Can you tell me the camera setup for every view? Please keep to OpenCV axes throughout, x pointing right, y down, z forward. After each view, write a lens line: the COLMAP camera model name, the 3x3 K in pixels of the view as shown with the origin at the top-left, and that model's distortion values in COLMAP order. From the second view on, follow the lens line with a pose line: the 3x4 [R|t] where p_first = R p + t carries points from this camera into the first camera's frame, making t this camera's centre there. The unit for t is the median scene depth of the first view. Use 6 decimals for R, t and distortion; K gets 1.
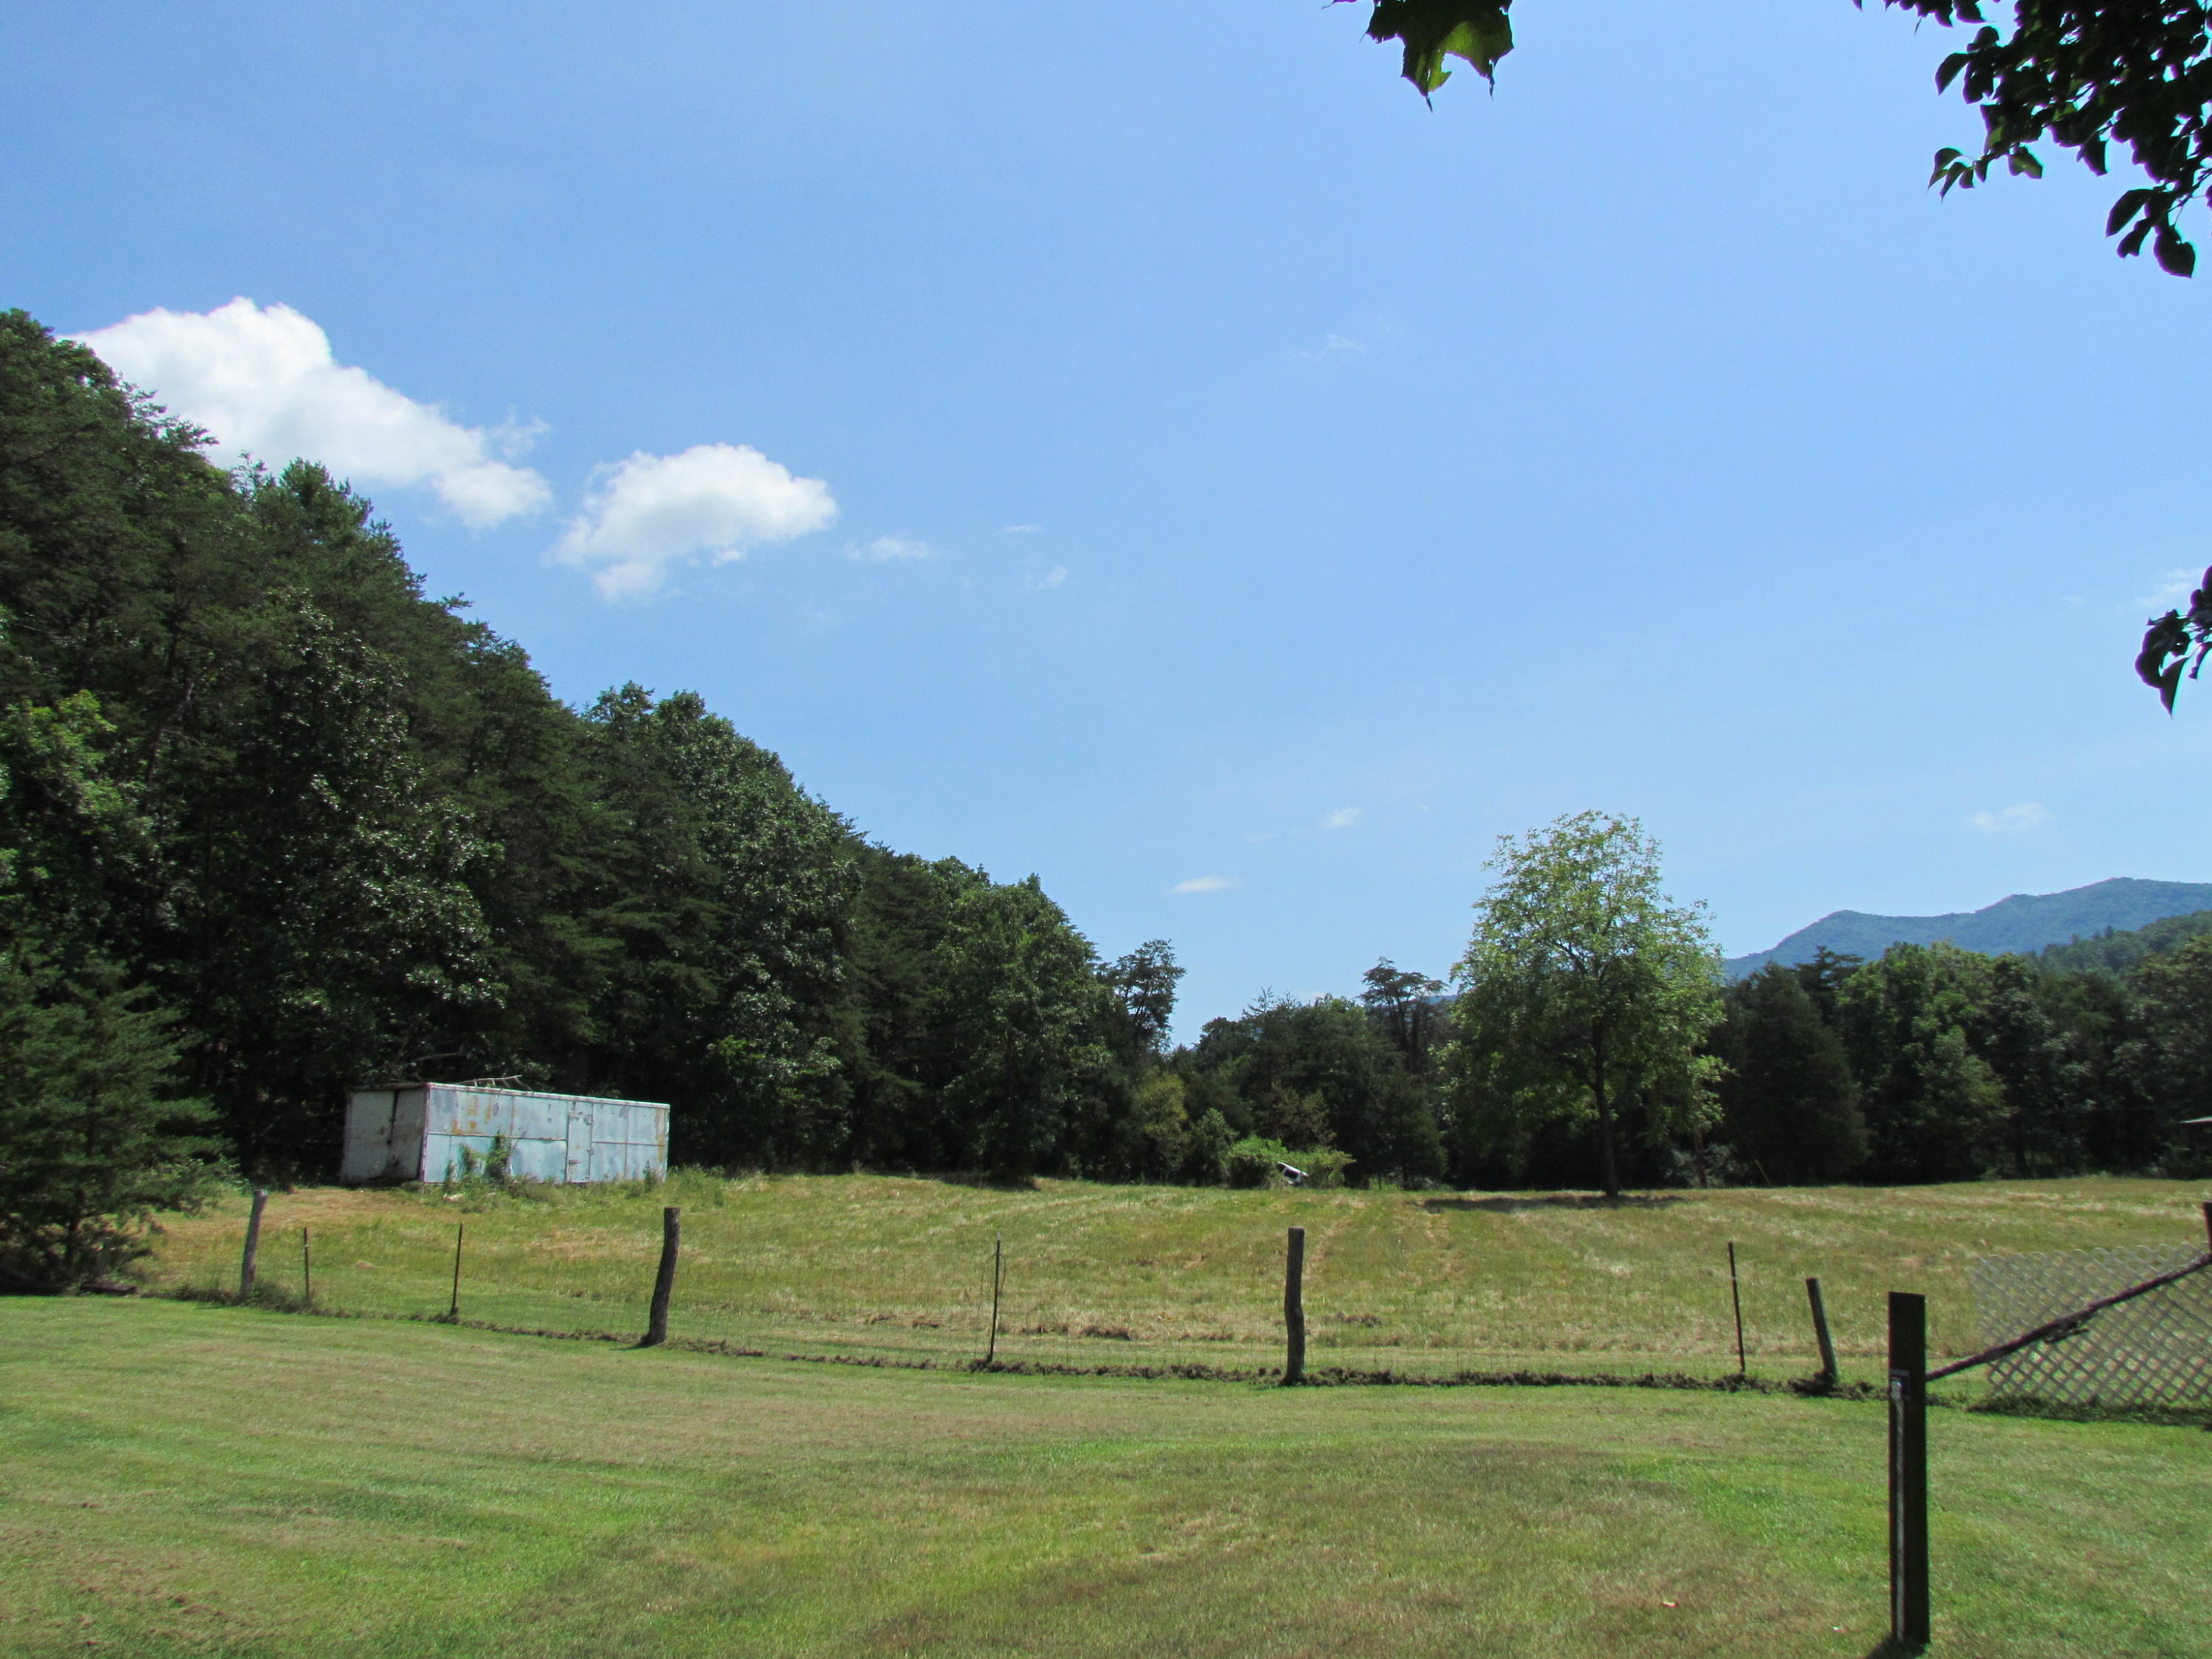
lens RADIAL K [[1692.3, 0, 1106.0], [0, 1692.3, 829.5], [0, 0, 1]] dist [-0.041590, -0.000324]
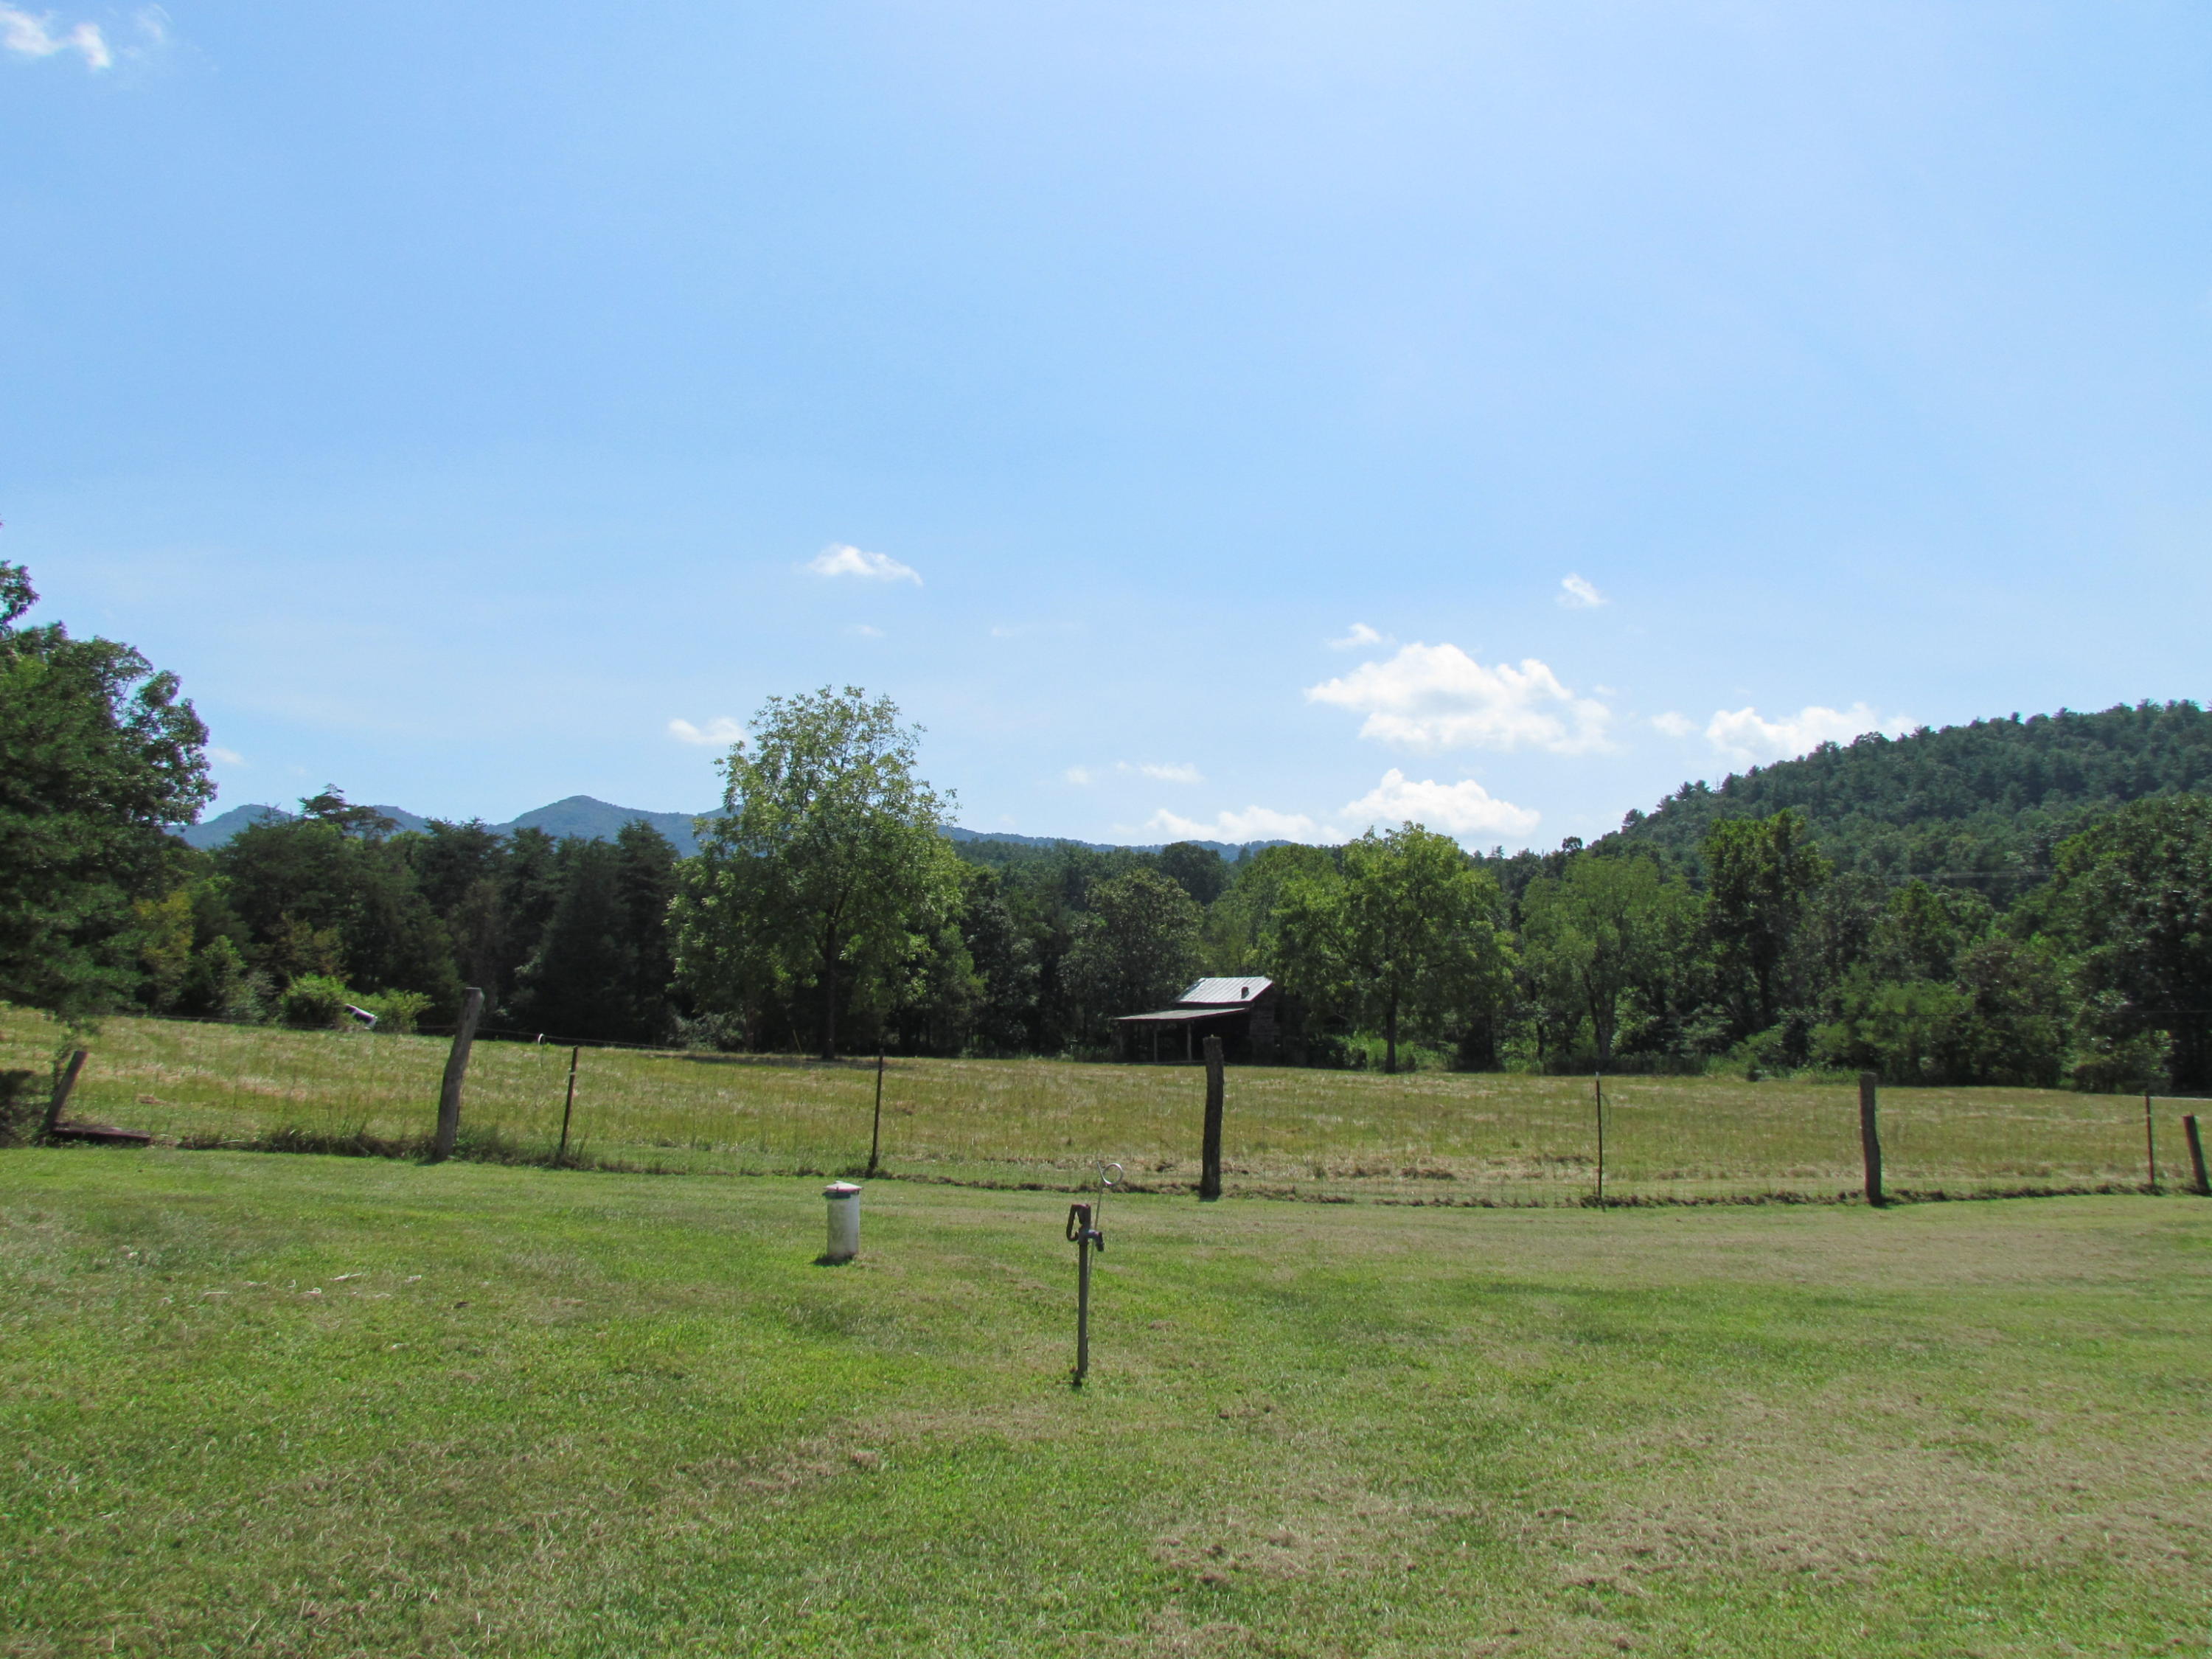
lens RADIAL K [[1692.3, 0, 1106.0], [0, 1692.3, 829.5], [0, 0, 1]] dist [-0.041590, -0.000324]
pose [[0.711977, 0.127328, 0.690562, -0.247061], [-0.179437, 0.983763, 0.003612, 0.036149], [-0.678890, -0.126484, 0.723264, 0.121446]]
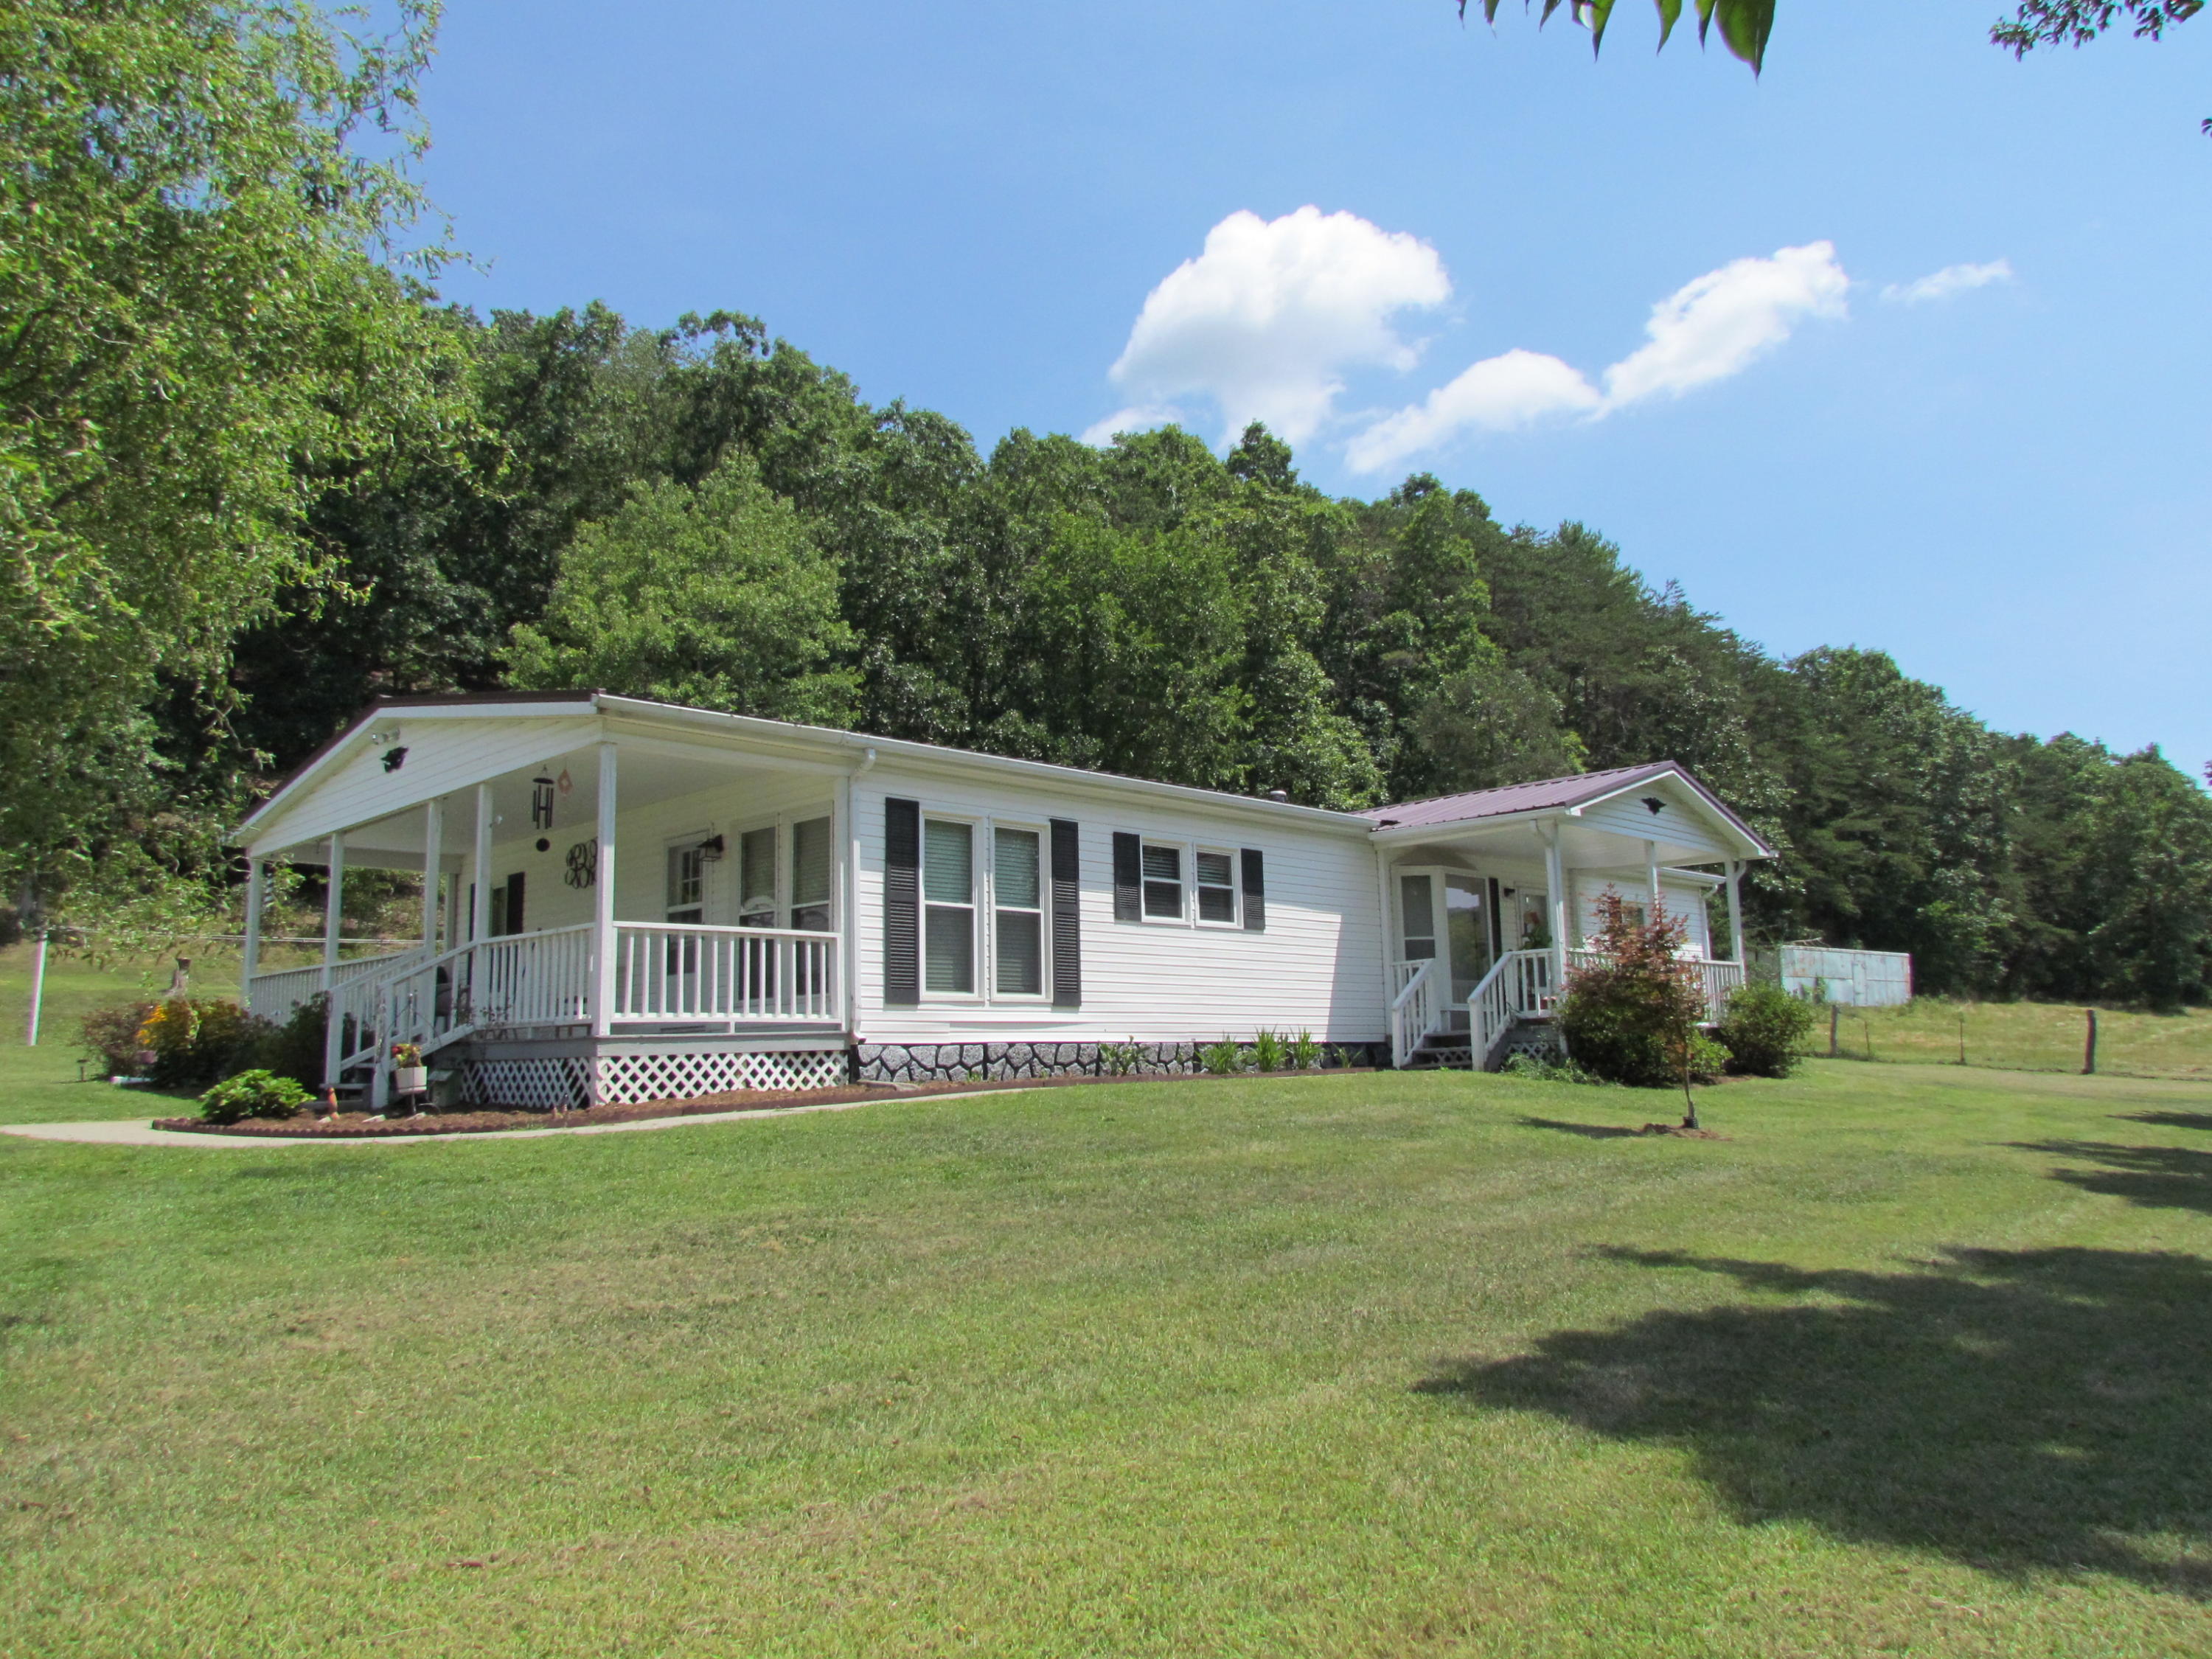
lens RADIAL K [[1655.2, 0, 1106.0], [0, 1655.2, 829.5], [0, 0, 1]] dist [0.001278, 0.005690]
pose [[0.841030, -0.054363, -0.538251, -0.046210], [0.103906, 0.992647, 0.062098, -0.070388], [0.530917, -0.108154, 0.840494, -0.377311]]
